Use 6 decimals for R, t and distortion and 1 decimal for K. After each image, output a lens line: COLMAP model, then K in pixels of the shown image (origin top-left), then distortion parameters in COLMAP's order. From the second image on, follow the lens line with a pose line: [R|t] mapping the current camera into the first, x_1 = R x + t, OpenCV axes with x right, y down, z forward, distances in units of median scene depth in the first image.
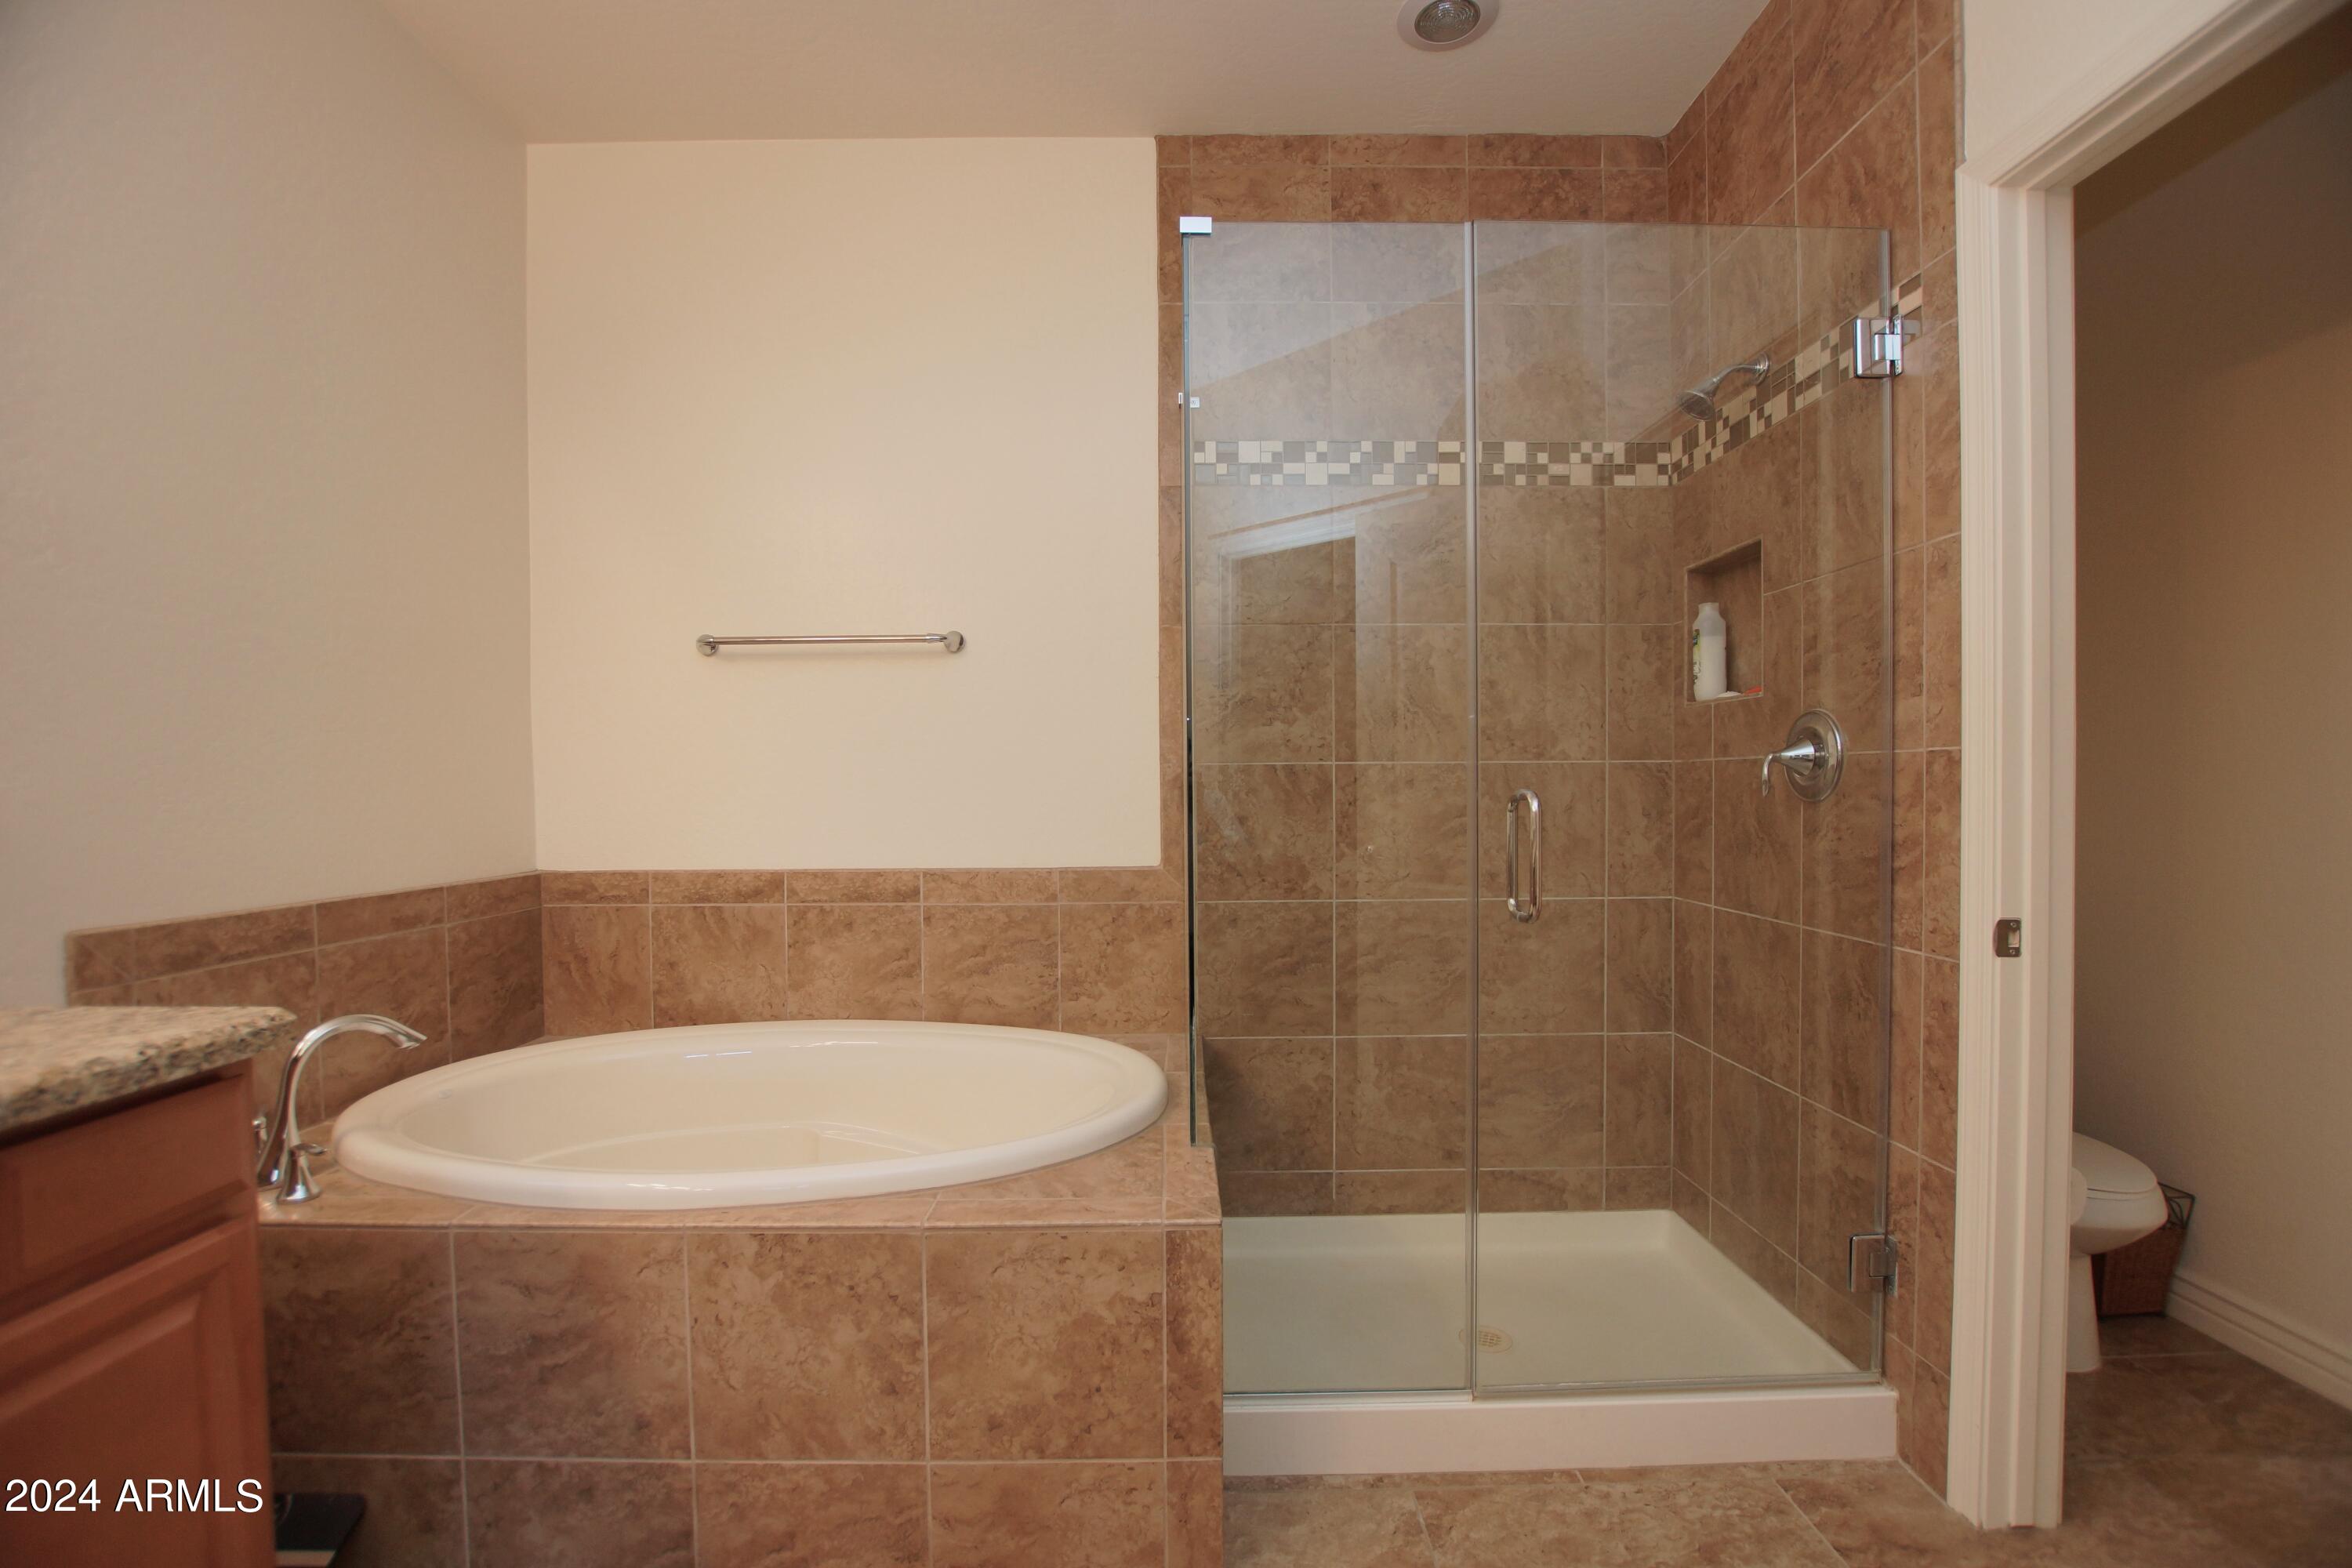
lens RADIAL K [[1037.3, 0, 1184.7], [0, 1037.3, 793.2], [0, 0, 1]] dist [-0.003404, -0.000184]
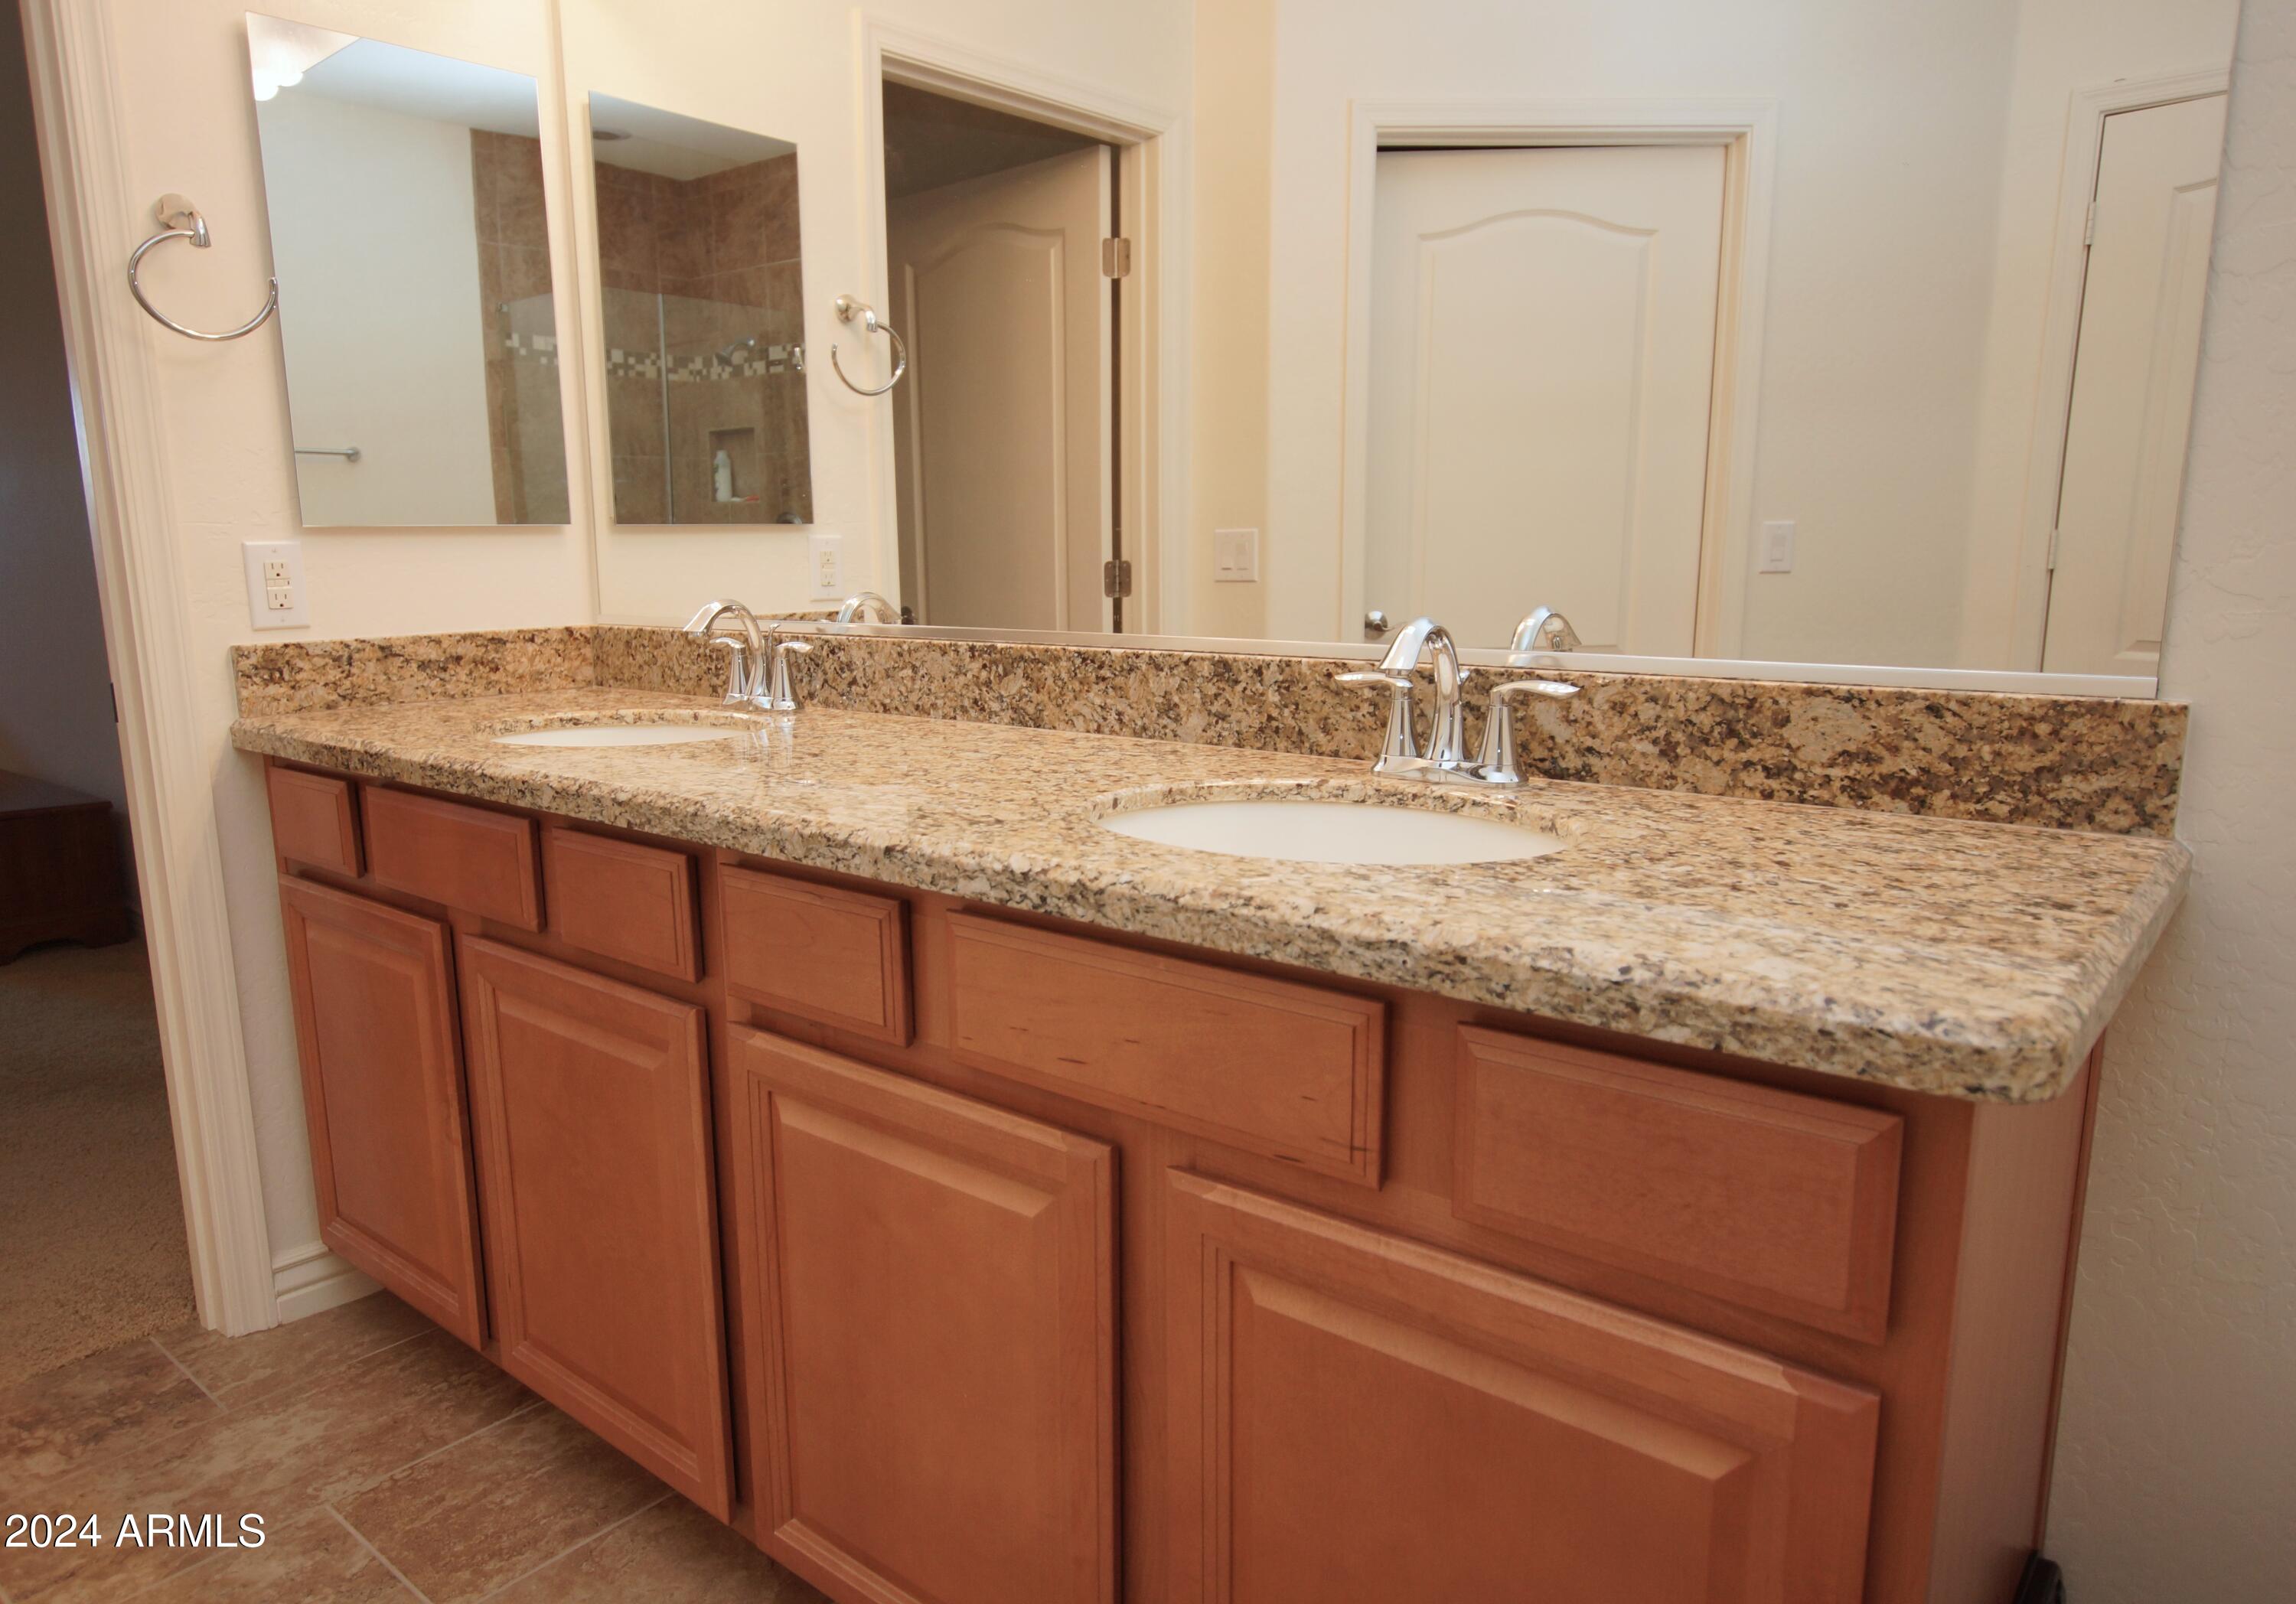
lens RADIAL K [[1455.8, 0, 1148.6], [0, 1455.8, 811.0], [0, 0, 1]] dist [-0.001379, 0.000153]
pose [[-0.643735, 0.140998, -0.752147, -0.114571], [0.003093, 0.983351, 0.181692, 0.009369], [0.765242, 0.114635, -0.633453, 0.580280]]
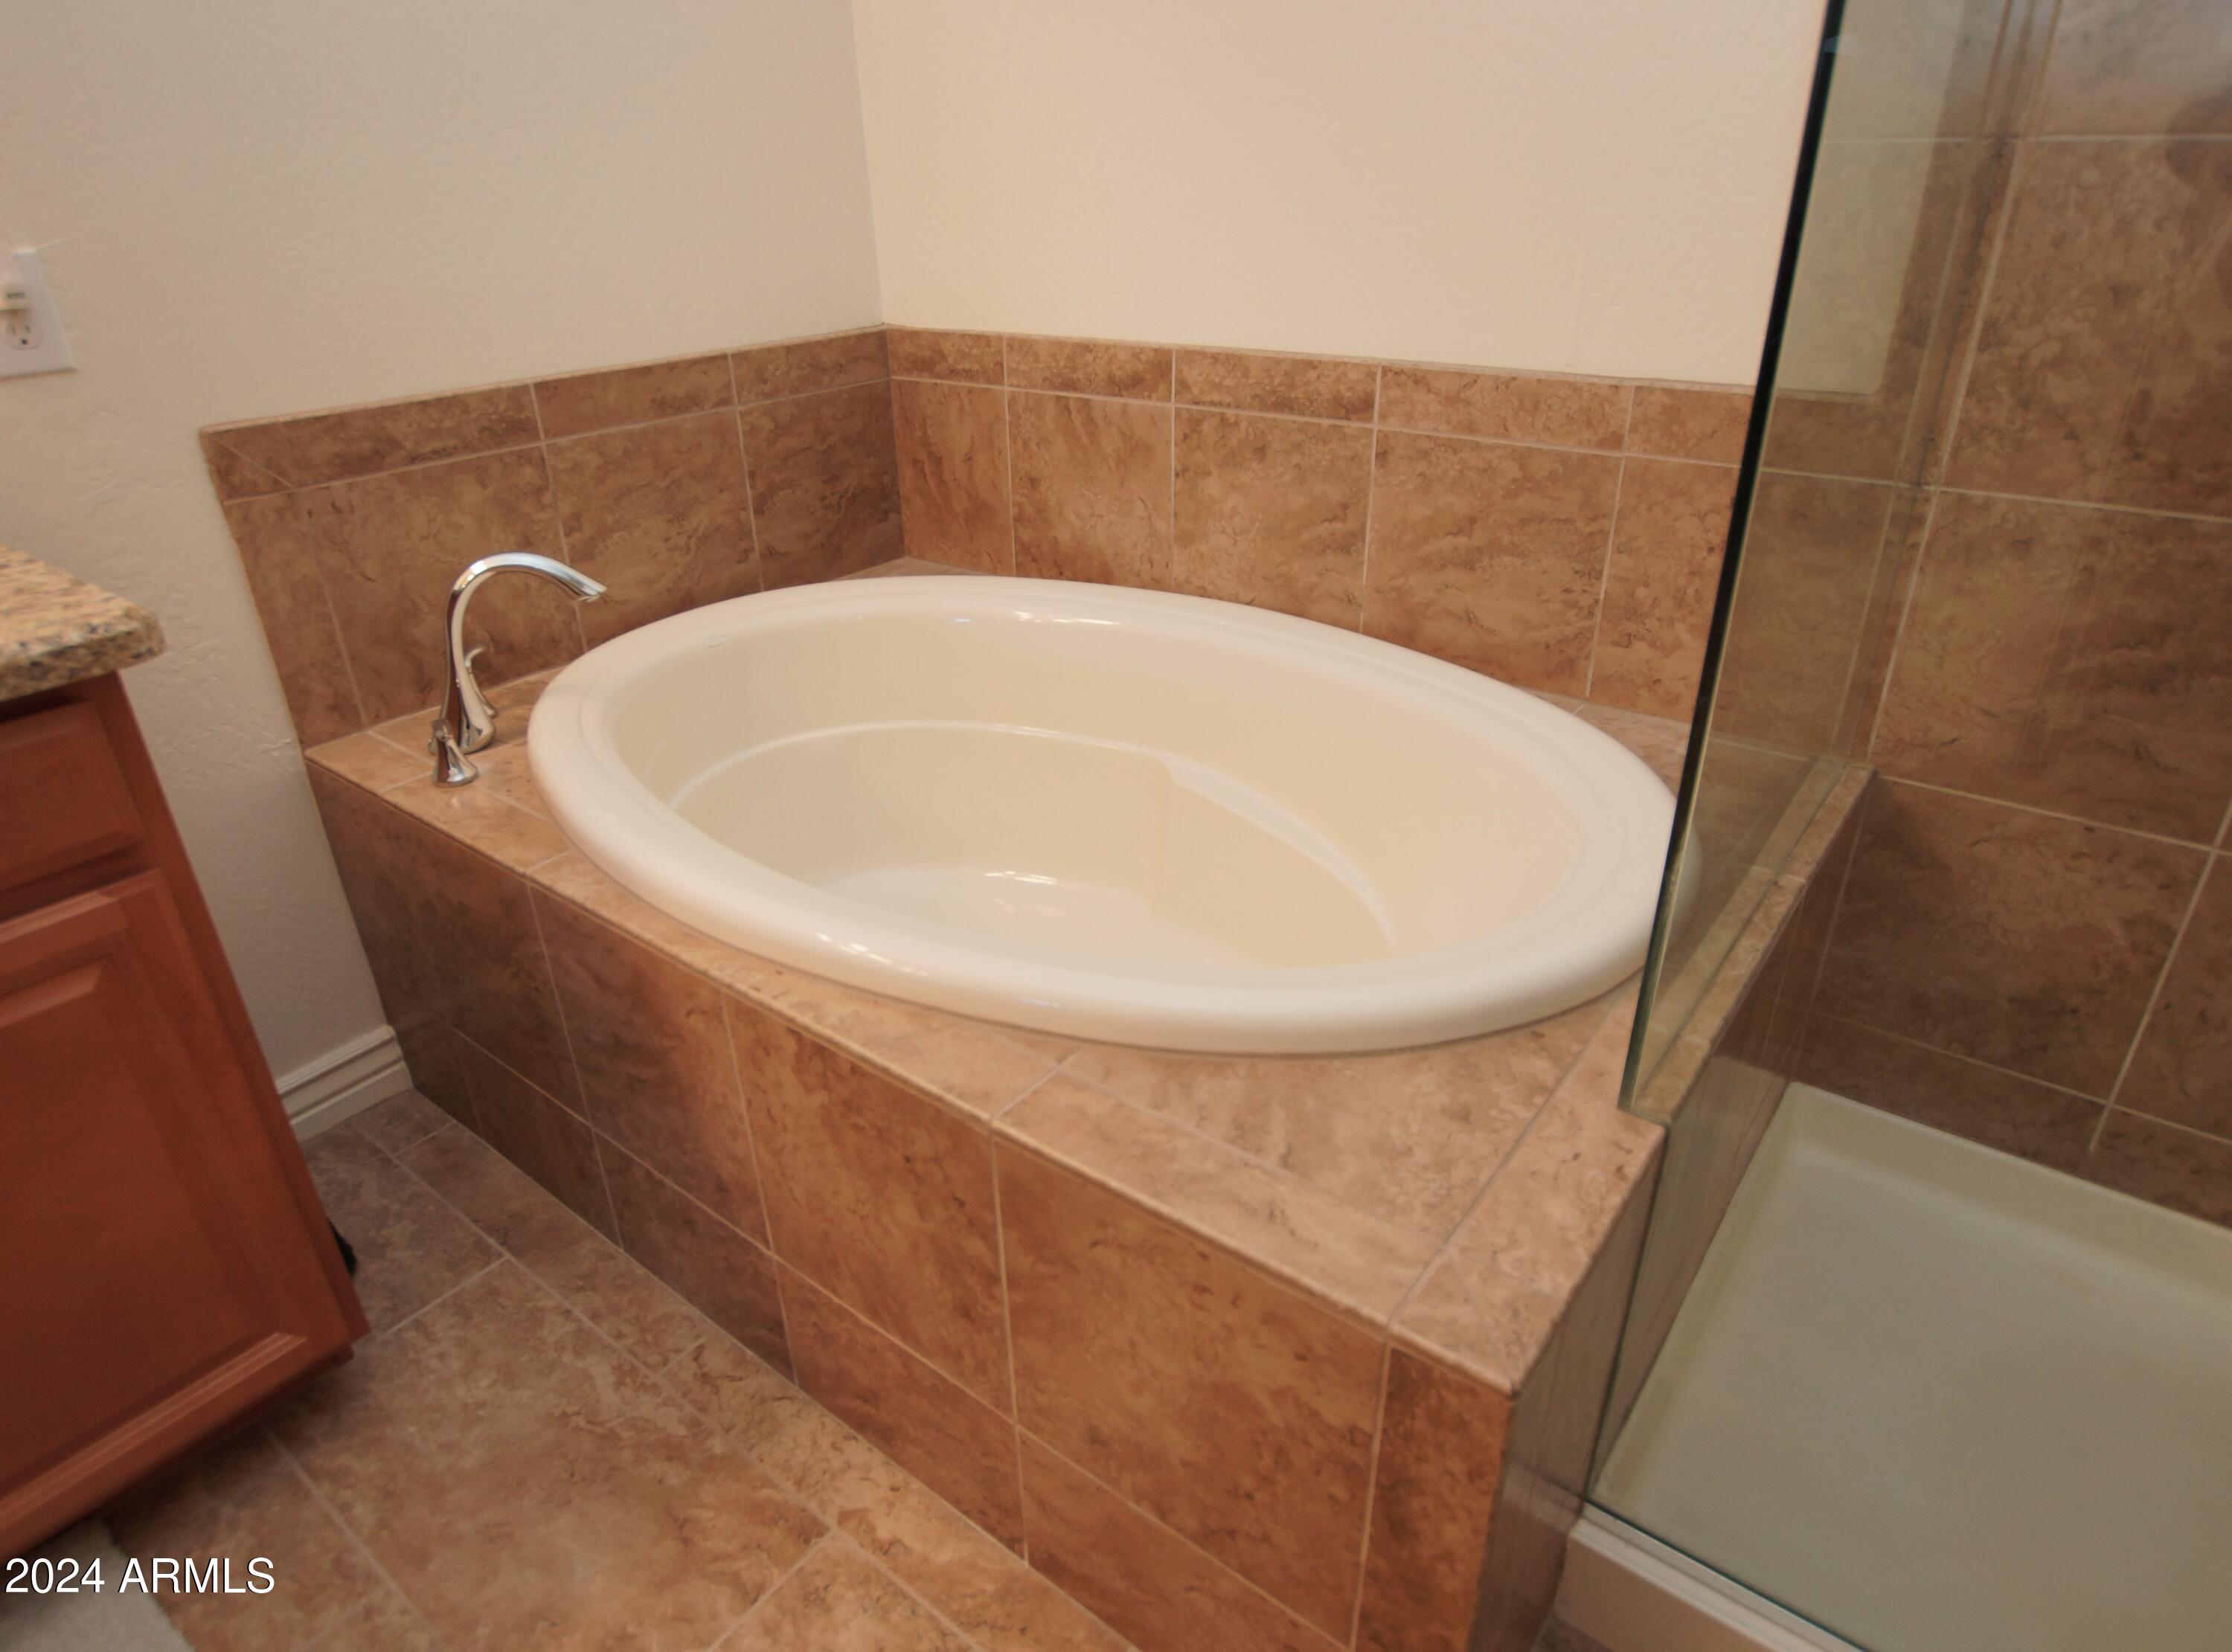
lens RADIAL K [[1309.5, 0, 1108.1], [0, 1309.5, 808.4], [0, 0, 1]] dist [-0.018170, 0.002554]
pose [[0.783395, 0.266256, -0.561605, 0.092117], [0.015662, 0.894849, 0.446093, -0.027624], [0.621327, -0.358263, 0.696850, 0.398139]]
